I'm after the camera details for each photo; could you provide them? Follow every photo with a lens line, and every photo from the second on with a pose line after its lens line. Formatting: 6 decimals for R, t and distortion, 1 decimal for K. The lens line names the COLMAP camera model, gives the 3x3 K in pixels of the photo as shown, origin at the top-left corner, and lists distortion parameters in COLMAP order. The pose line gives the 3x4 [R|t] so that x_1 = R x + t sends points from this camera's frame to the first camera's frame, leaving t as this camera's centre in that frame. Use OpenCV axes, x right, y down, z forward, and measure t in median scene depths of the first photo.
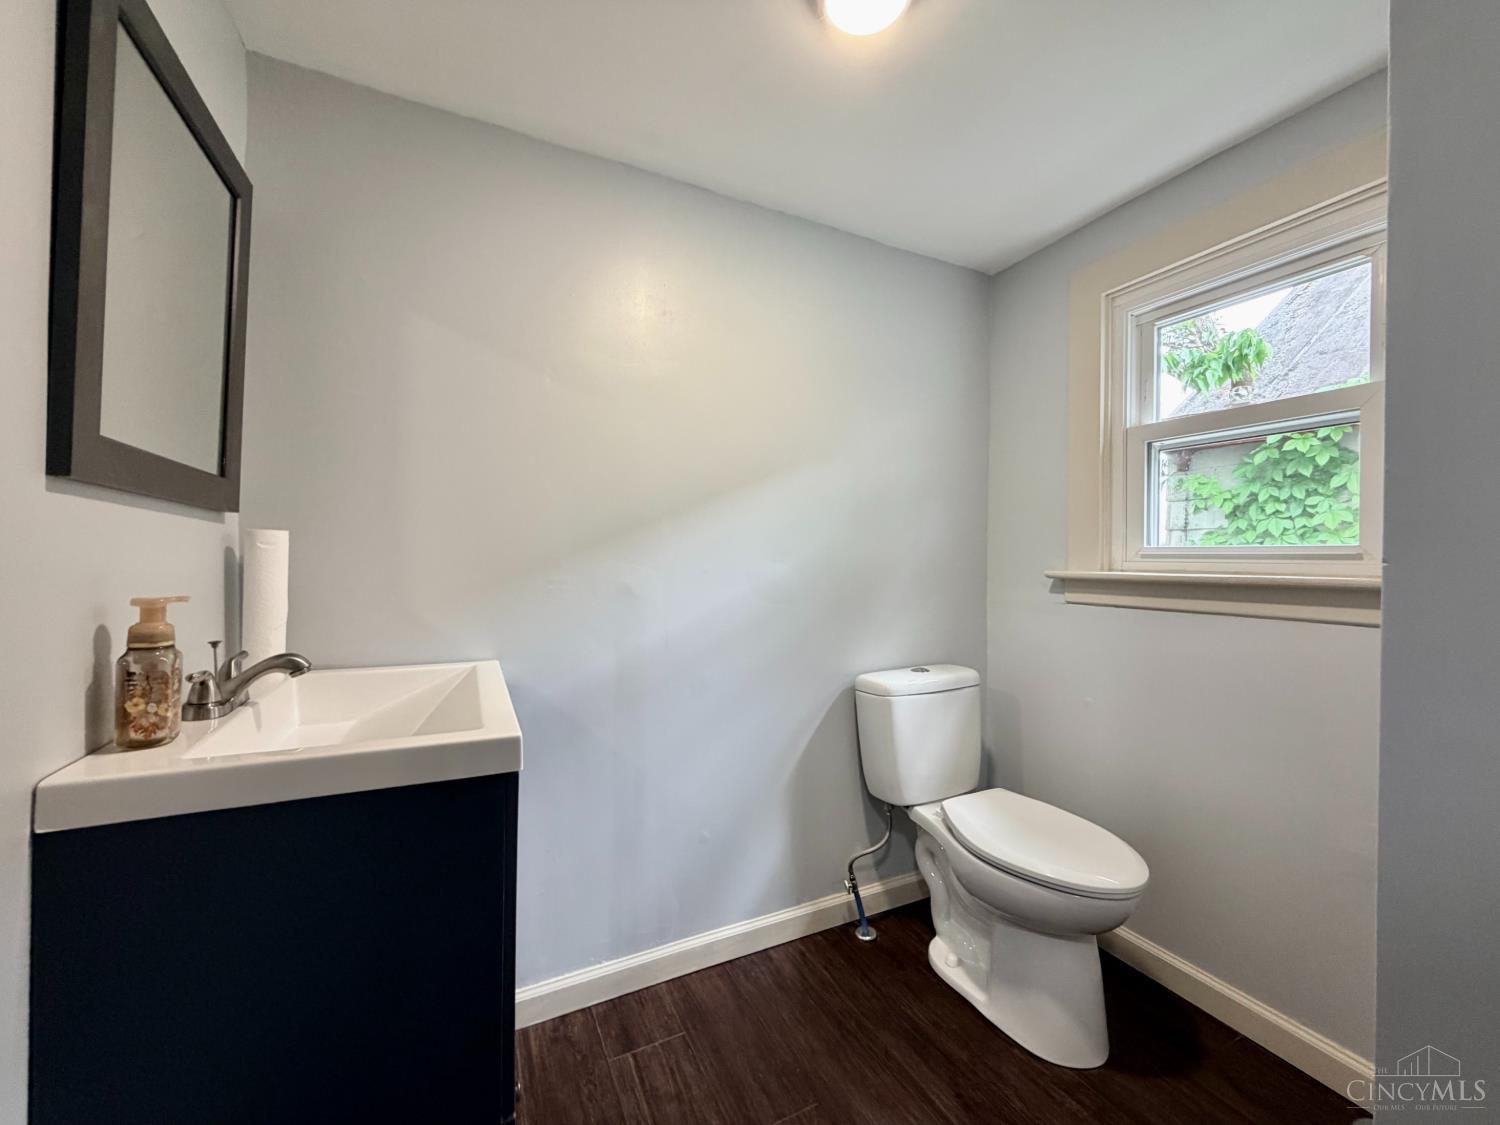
lens RADIAL K [[596.9, 0, 750.0], [0, 596.9, 562.5], [0, 0, 1]] dist [0.000629, 0.000414]
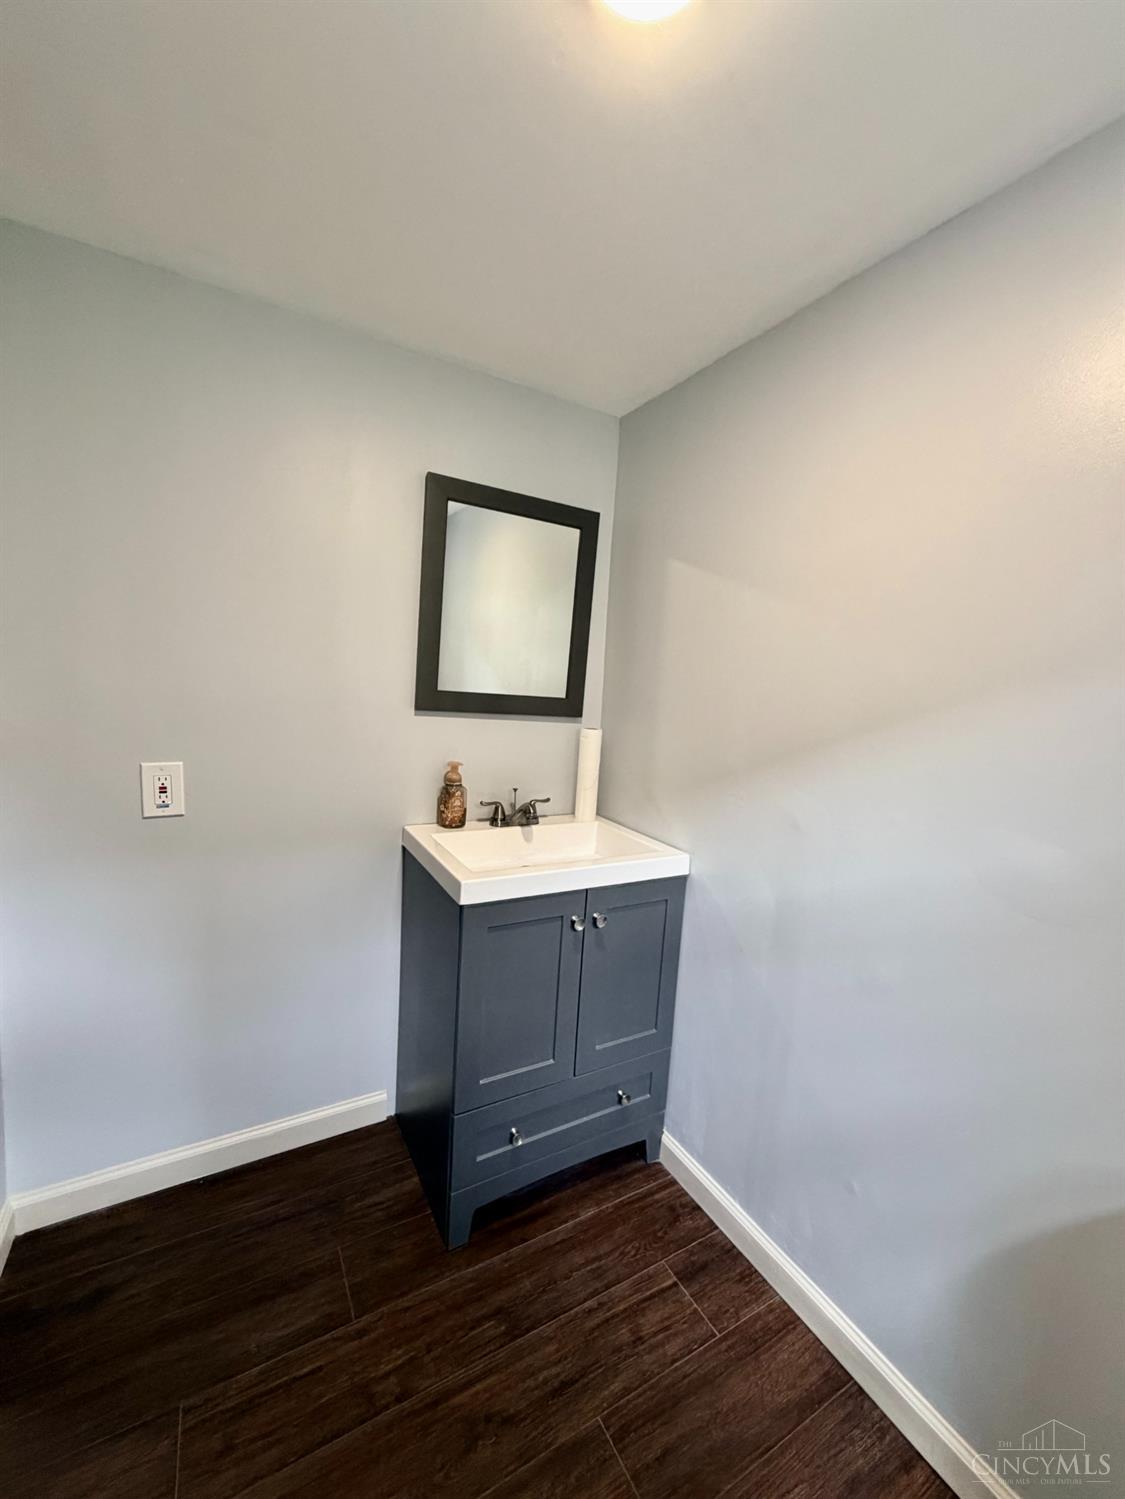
lens RADIAL K [[596.5, 0, 562.5], [0, 596.5, 749.5], [0, 0, 1]] dist [0.000629, 0.000414]
pose [[0.065441, 0.102026, -0.992627, 0.639145], [-0.068581, 0.992867, 0.097529, -0.121103], [0.995497, 0.061693, 0.071971, 0.654476]]
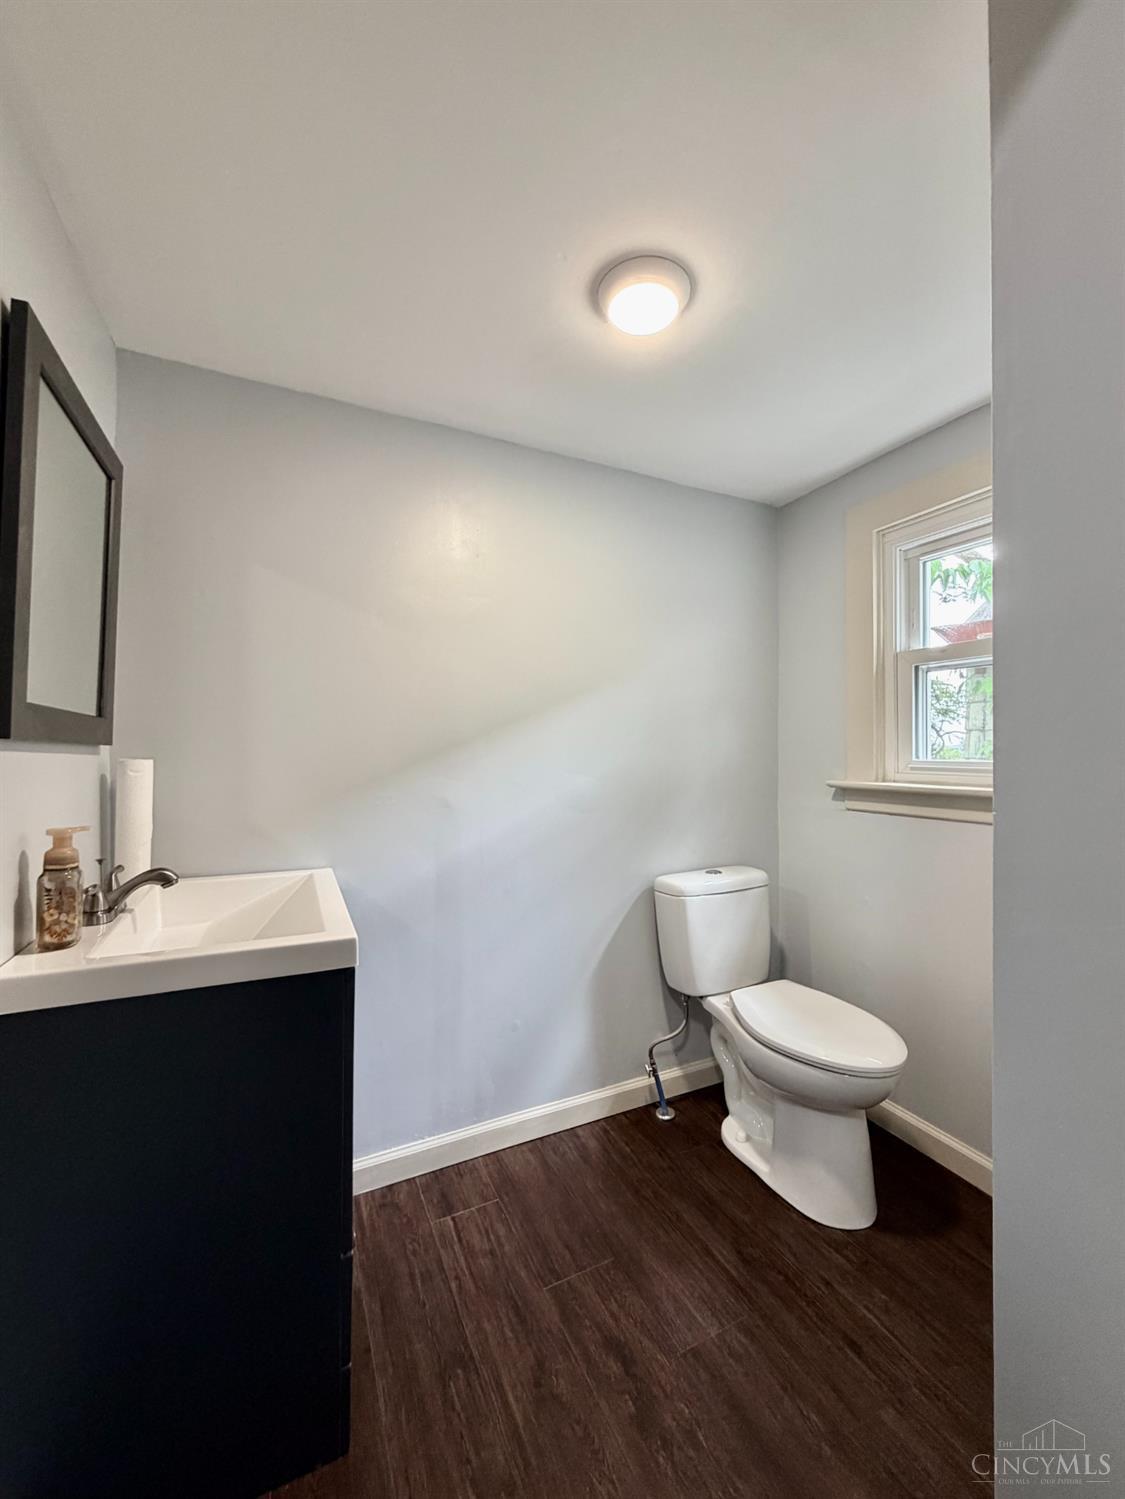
lens RADIAL K [[598.7, 0, 565.5], [0, 598.7, 750.9], [0, 0, 1]] dist [0.001088, 0.000104]
pose [[0.999930, -0.006966, -0.009616, 0.032853], [0.006909, 0.999958, -0.005972, -0.046251], [0.009657, 0.005905, 0.999936, -0.126342]]
